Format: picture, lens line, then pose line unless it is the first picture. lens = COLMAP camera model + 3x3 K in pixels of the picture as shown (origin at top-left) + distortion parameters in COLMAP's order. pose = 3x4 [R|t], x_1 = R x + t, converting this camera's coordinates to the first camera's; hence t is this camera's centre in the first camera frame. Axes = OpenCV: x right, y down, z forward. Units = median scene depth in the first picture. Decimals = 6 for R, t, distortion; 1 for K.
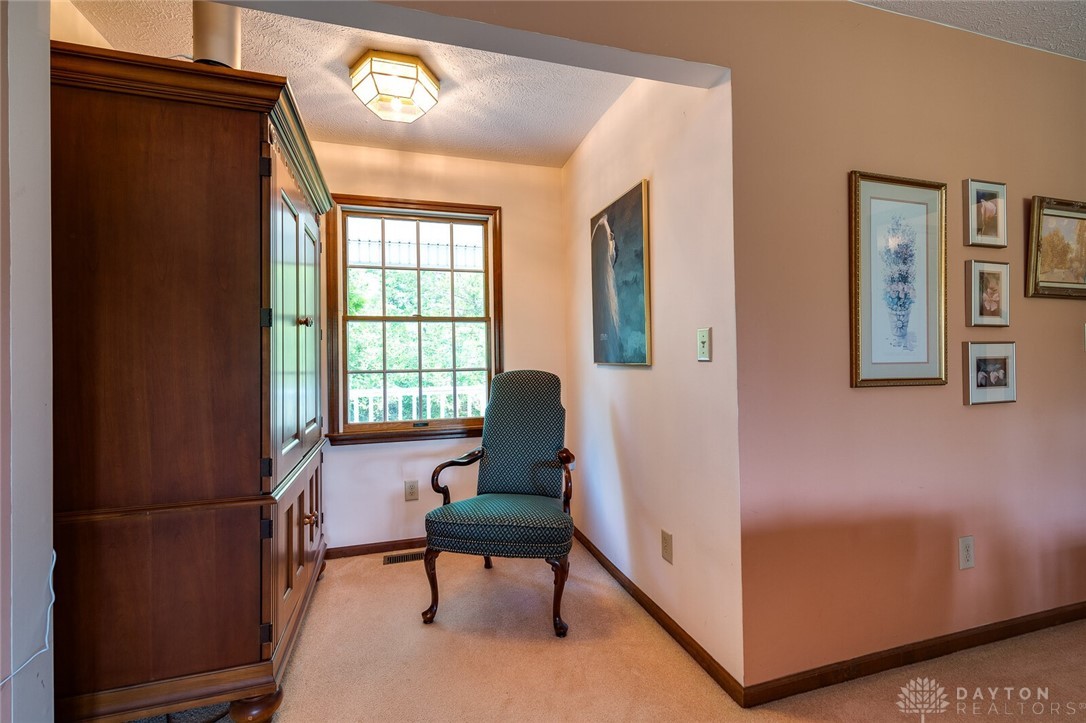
lens RADIAL K [[471.6, 0, 543.0], [0, 471.6, 361.5], [0, 0, 1]] dist [0.001631, 0.000060]
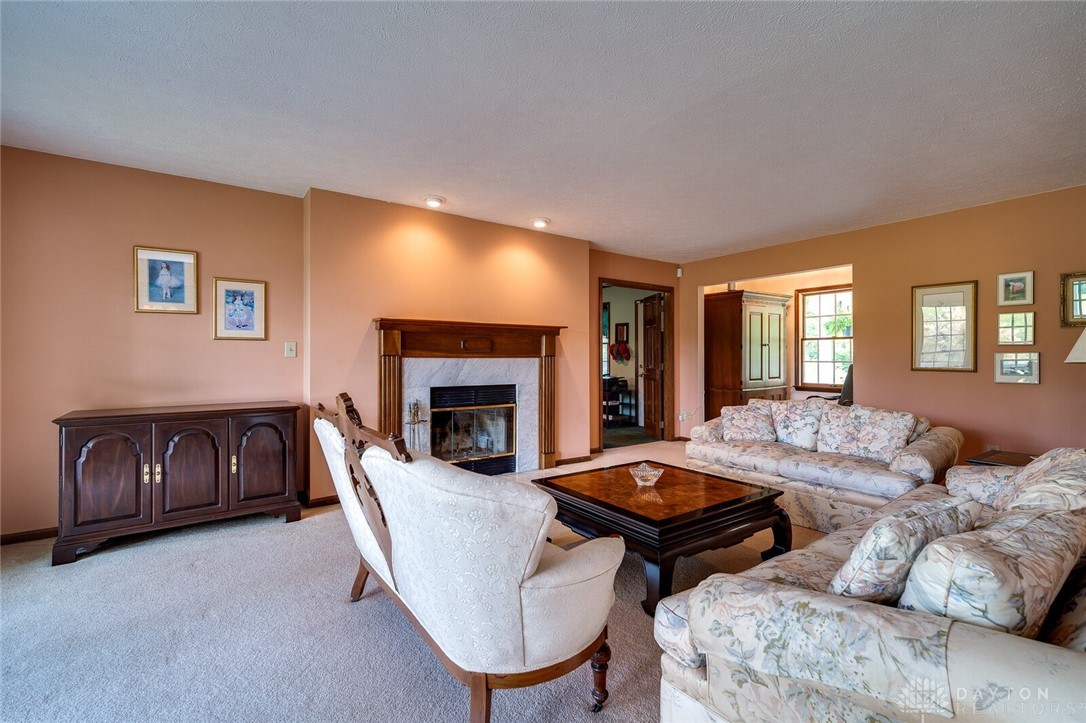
lens RADIAL K [[471.6, 0, 543.0], [0, 471.6, 361.5], [0, 0, 1]] dist [0.001631, 0.000060]
pose [[0.310647, 0.022766, -0.950253, 2.259507], [-0.003735, 0.999735, 0.022731, -0.041321], [0.950518, -0.003513, 0.310650, -1.570002]]
